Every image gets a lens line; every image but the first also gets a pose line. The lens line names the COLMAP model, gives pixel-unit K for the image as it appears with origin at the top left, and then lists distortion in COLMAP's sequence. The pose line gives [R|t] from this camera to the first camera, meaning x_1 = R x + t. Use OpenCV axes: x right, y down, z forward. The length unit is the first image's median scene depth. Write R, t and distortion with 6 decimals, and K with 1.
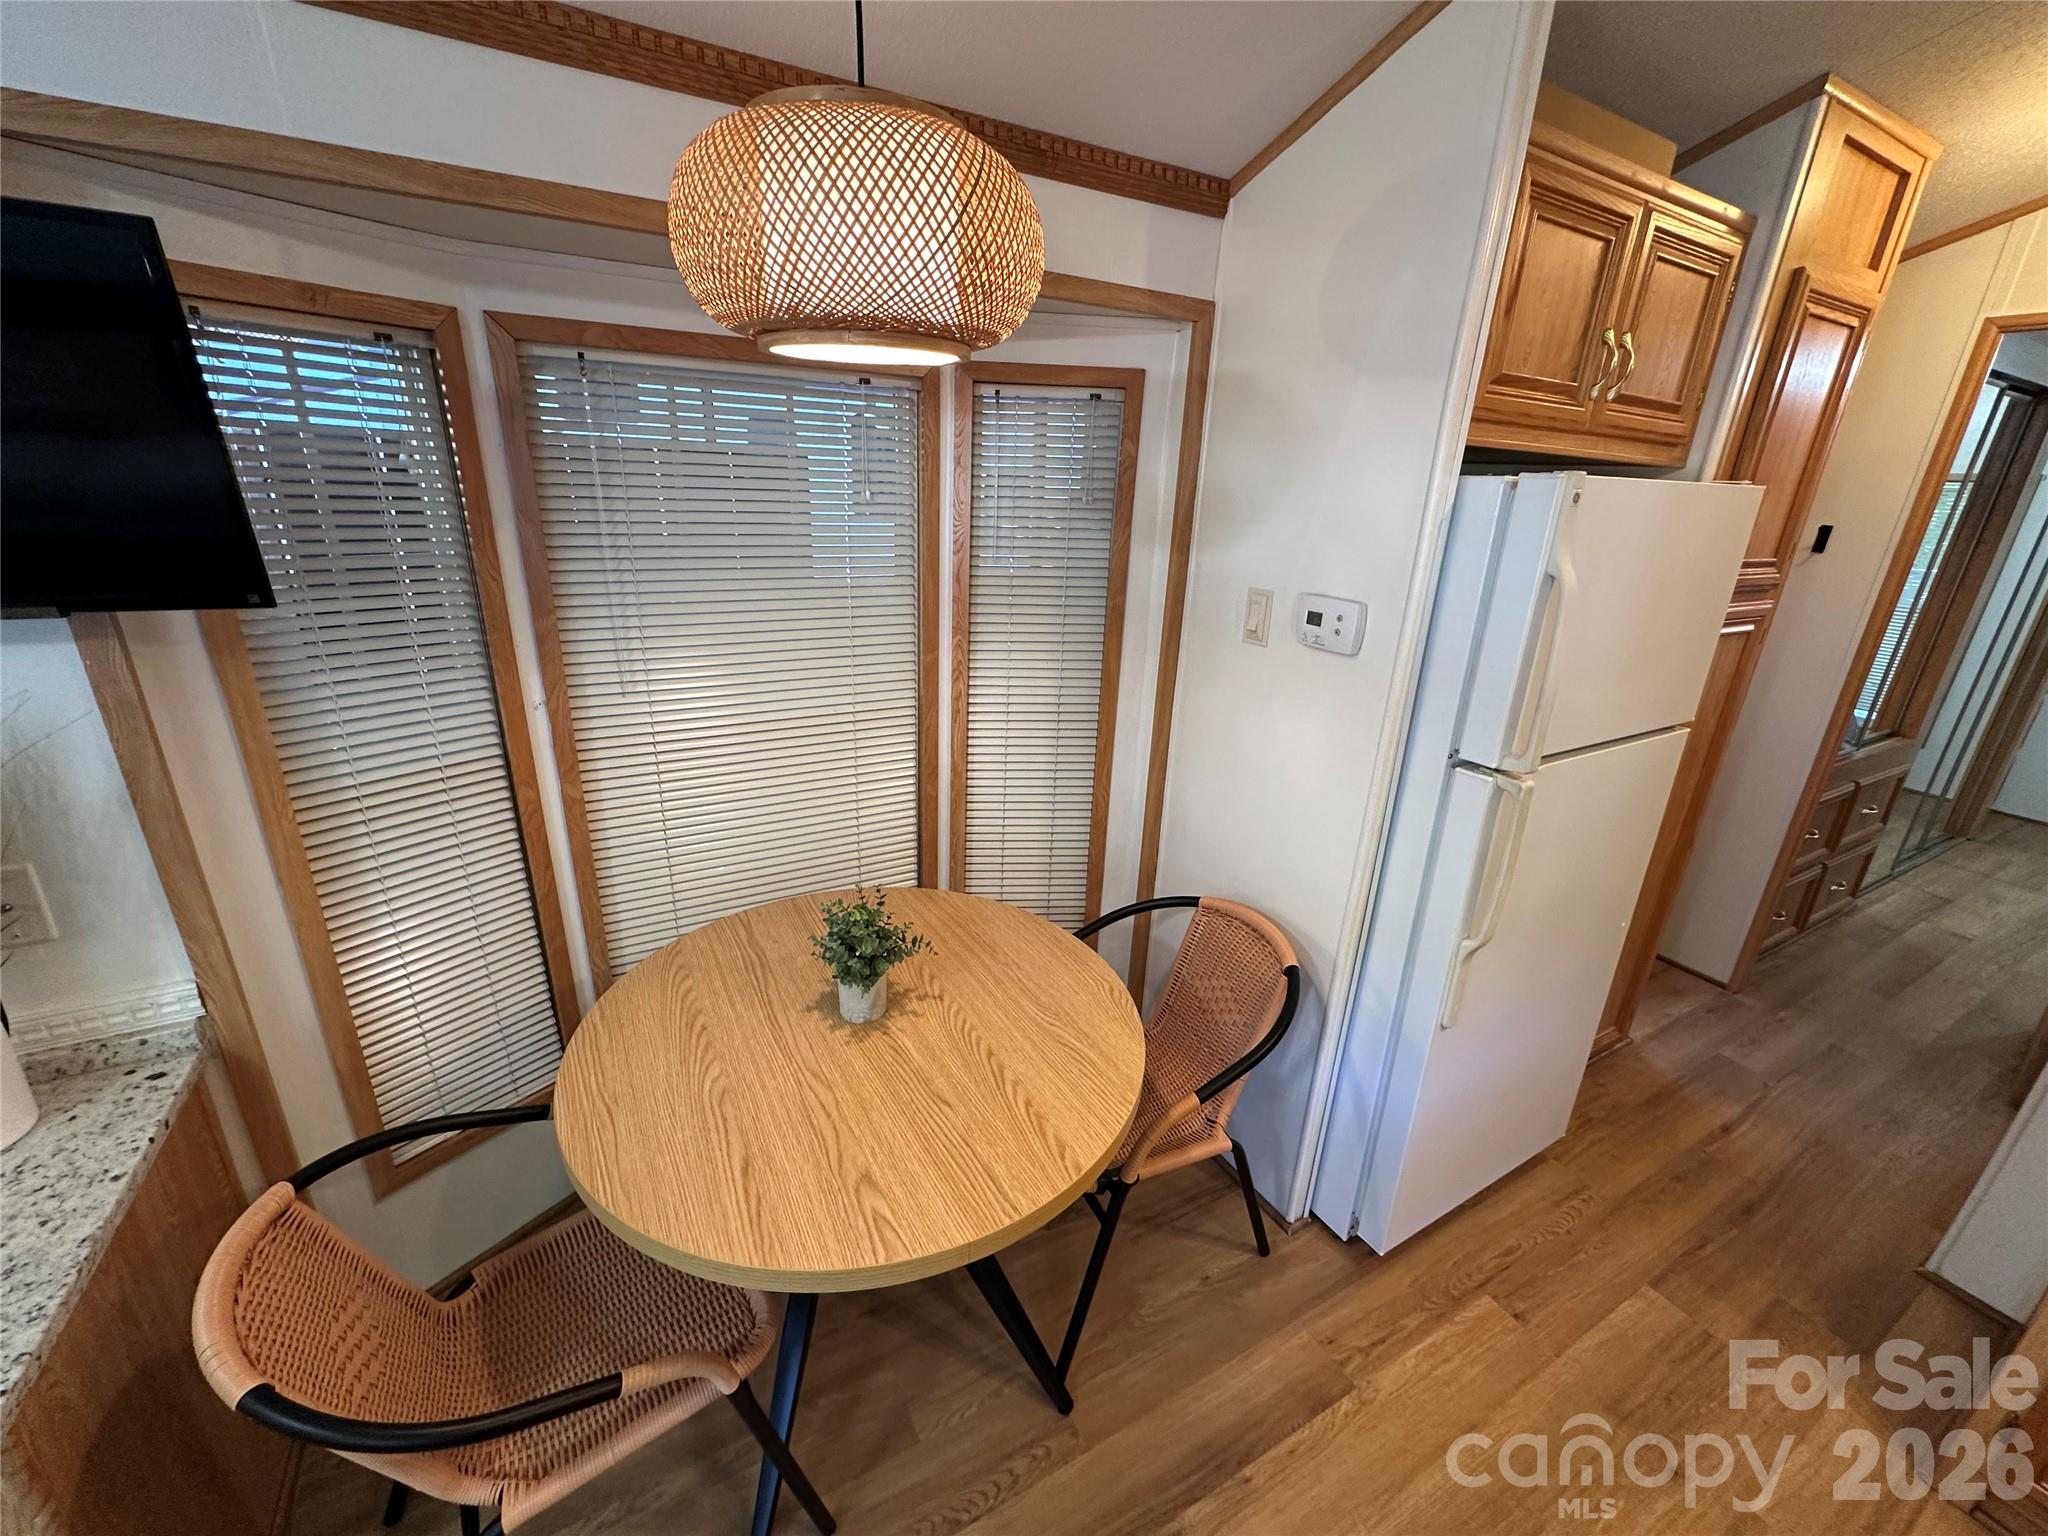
lens RADIAL K [[823.4, 0, 1024.0], [0, 823.4, 768.0], [0, 0, 1]] dist [-0.003931, 0.000894]
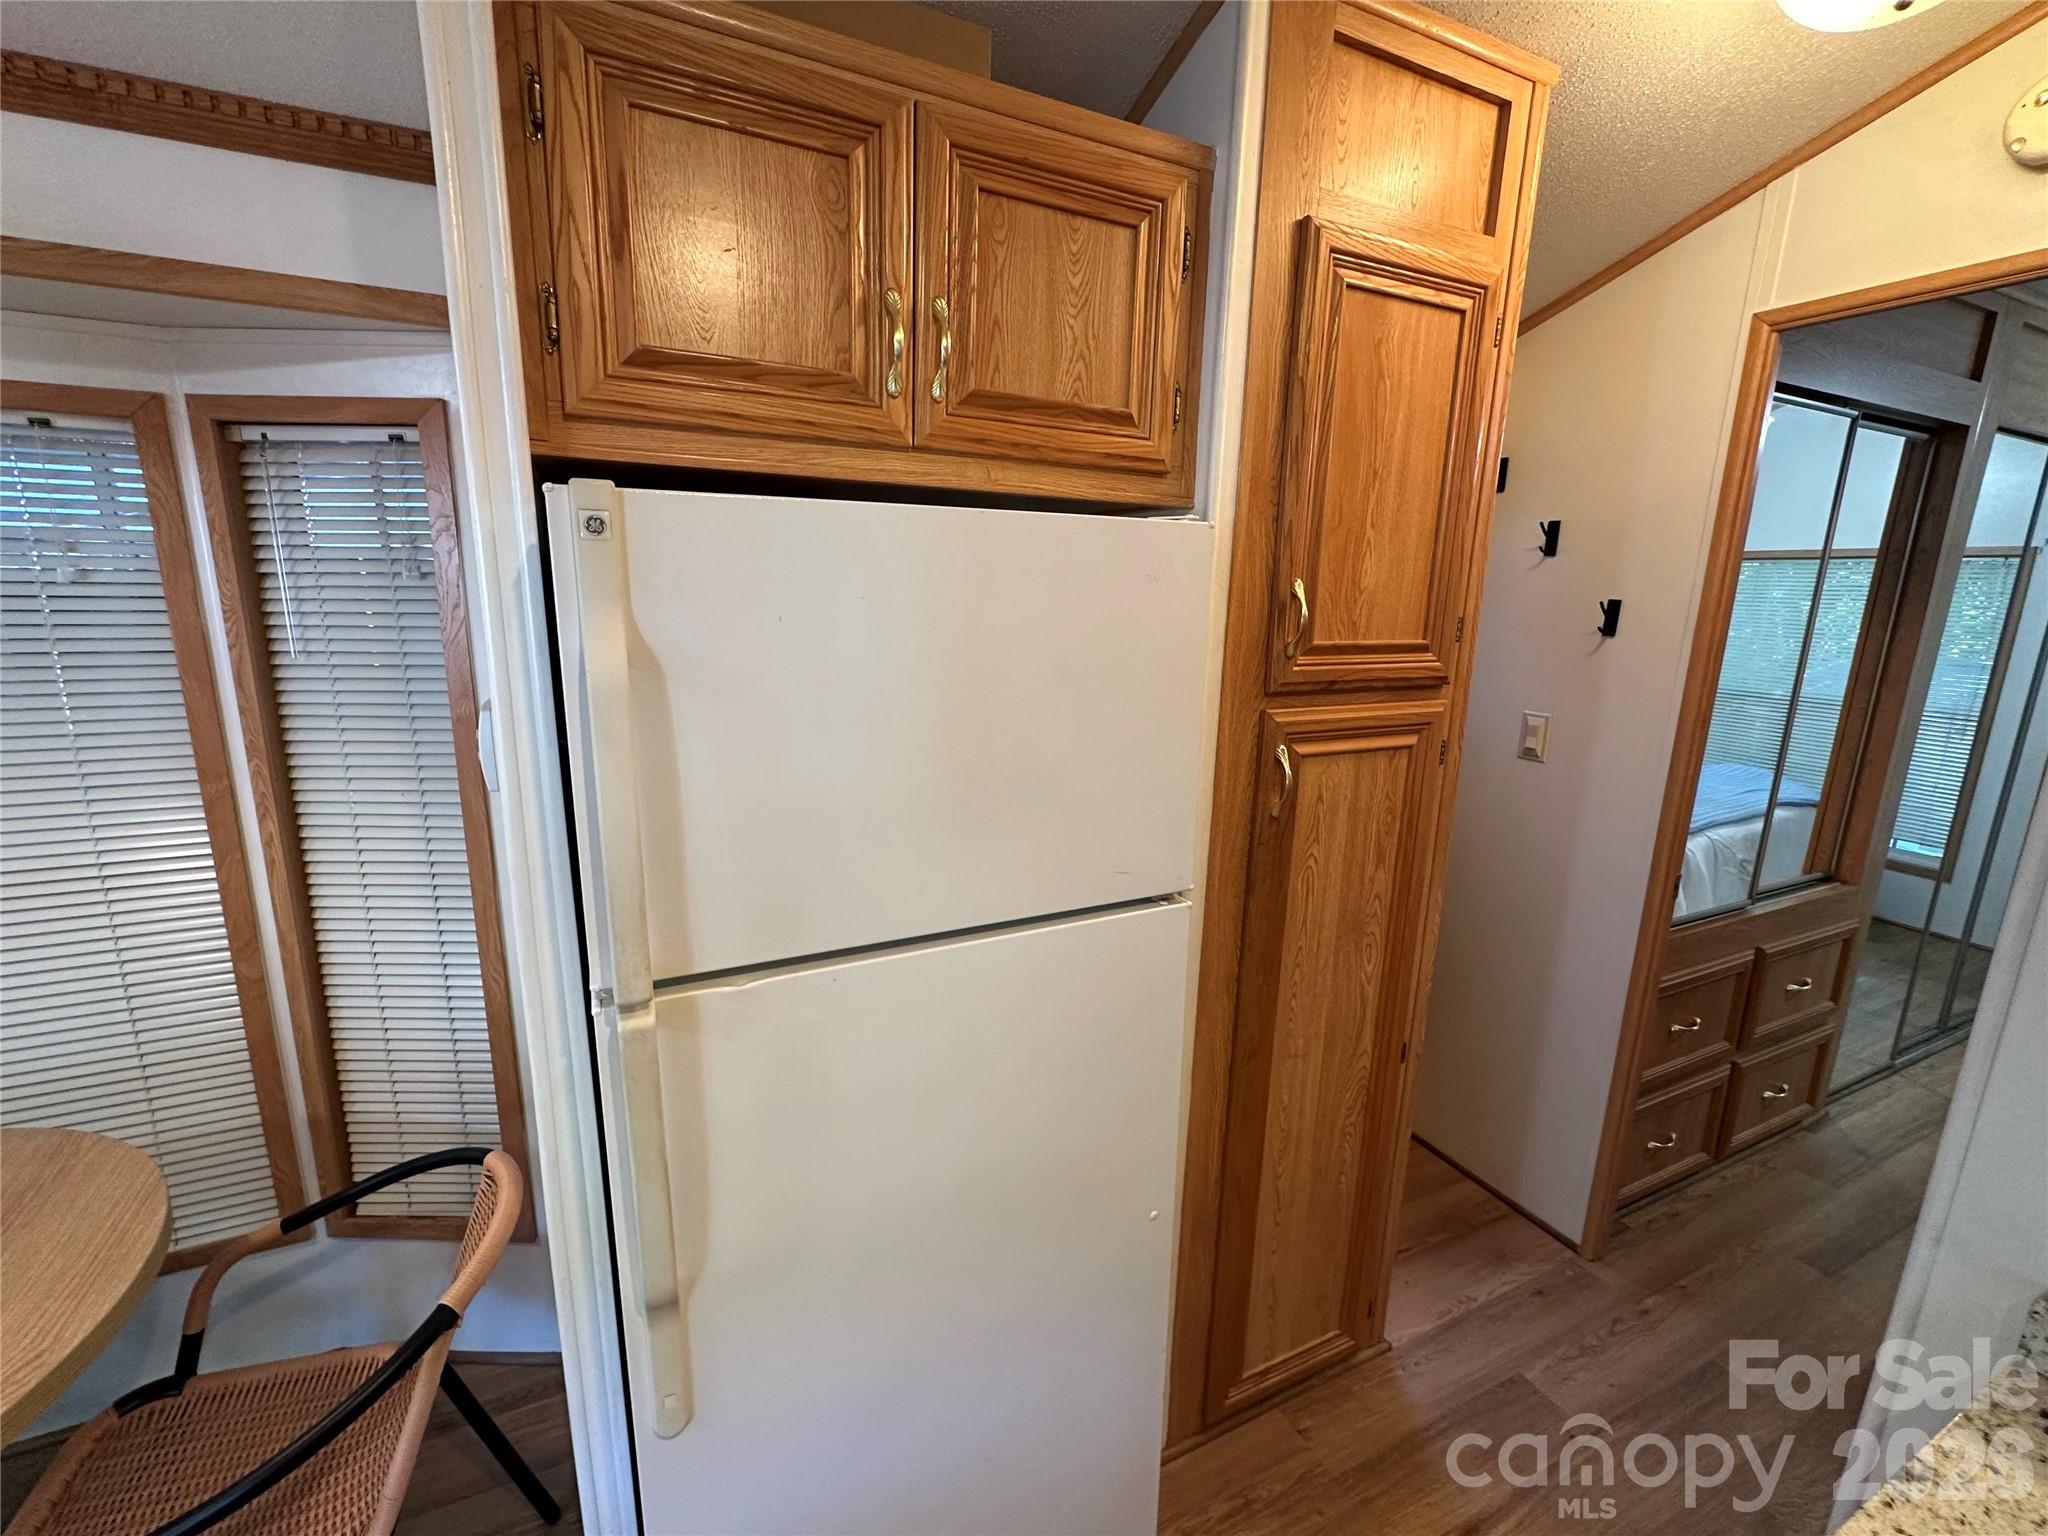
lens RADIAL K [[861.7, 0, 1024.0], [0, 861.7, 768.0], [0, 0, 1]] dist [-0.002557, 0.000548]
pose [[0.997737, -0.003956, -0.067128, 0.514539], [-0.005100, 0.990942, -0.134197, -0.042412], [0.067051, 0.134236, 0.988678, 0.231514]]
